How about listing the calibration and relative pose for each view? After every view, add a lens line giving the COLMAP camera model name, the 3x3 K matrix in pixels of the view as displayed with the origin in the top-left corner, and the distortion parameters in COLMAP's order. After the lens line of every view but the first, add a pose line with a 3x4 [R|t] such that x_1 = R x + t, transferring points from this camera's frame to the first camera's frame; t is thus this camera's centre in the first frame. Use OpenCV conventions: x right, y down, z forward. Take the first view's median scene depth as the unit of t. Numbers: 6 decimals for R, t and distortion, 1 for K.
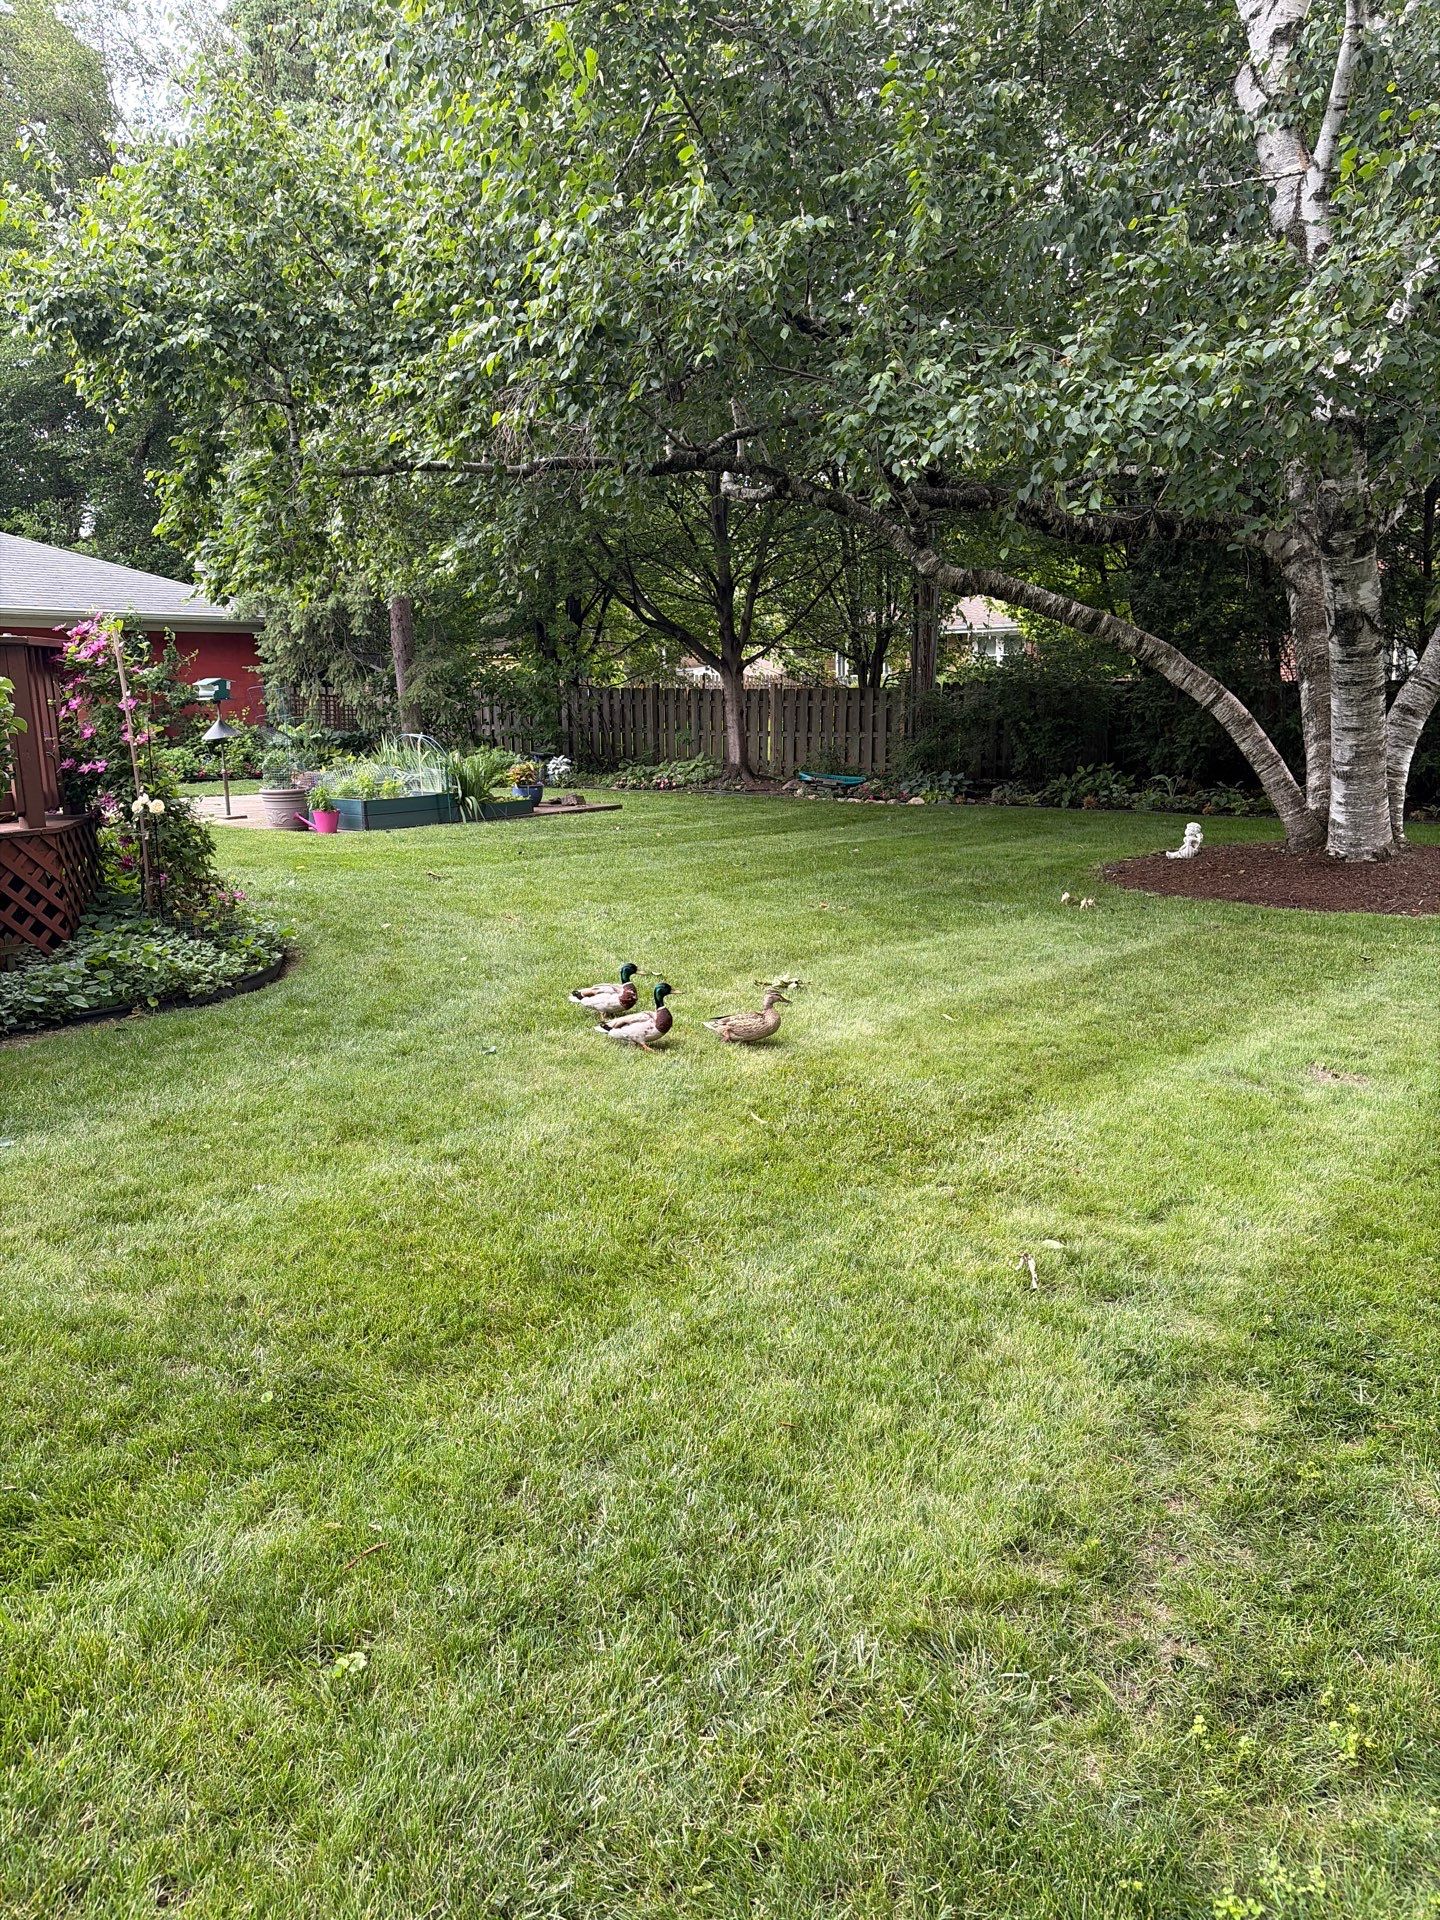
lens RADIAL K [[1500.4, 0, 710.3], [0, 1500.4, 955.3], [0, 0, 1]] dist [0.117326, -0.223946]
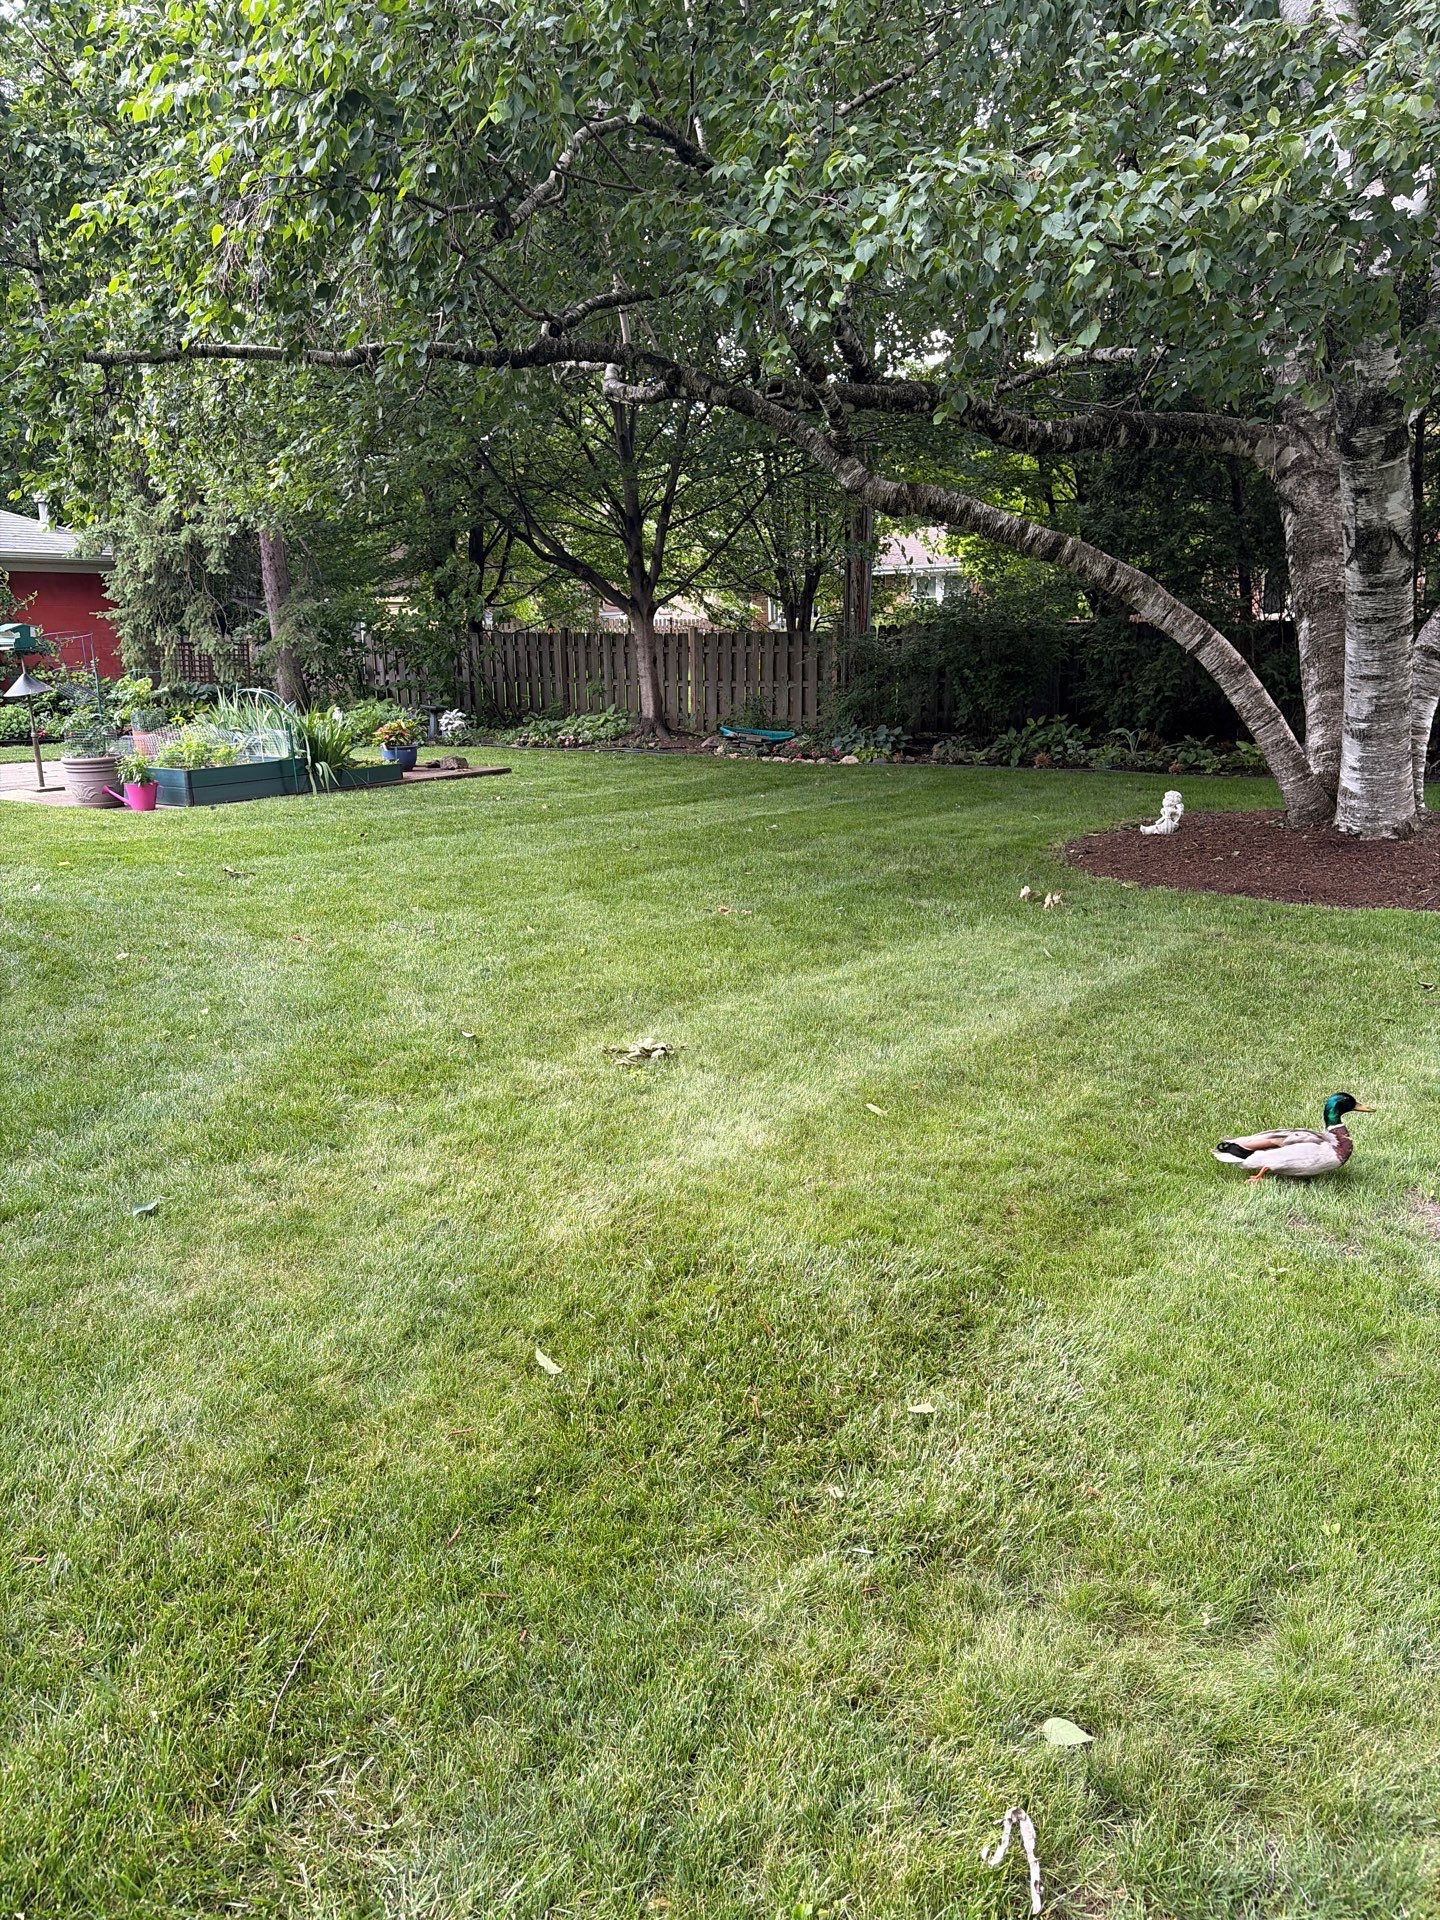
lens RADIAL K [[1490.8, 0, 720.0], [0, 1490.8, 960.0], [0, 0, 1]] dist [0.115106, -0.207667]
pose [[0.998989, -0.015908, 0.042052, 0.031198], [0.014268, 0.999137, 0.039015, -0.028634], [-0.042636, -0.038376, 0.998353, 0.168423]]
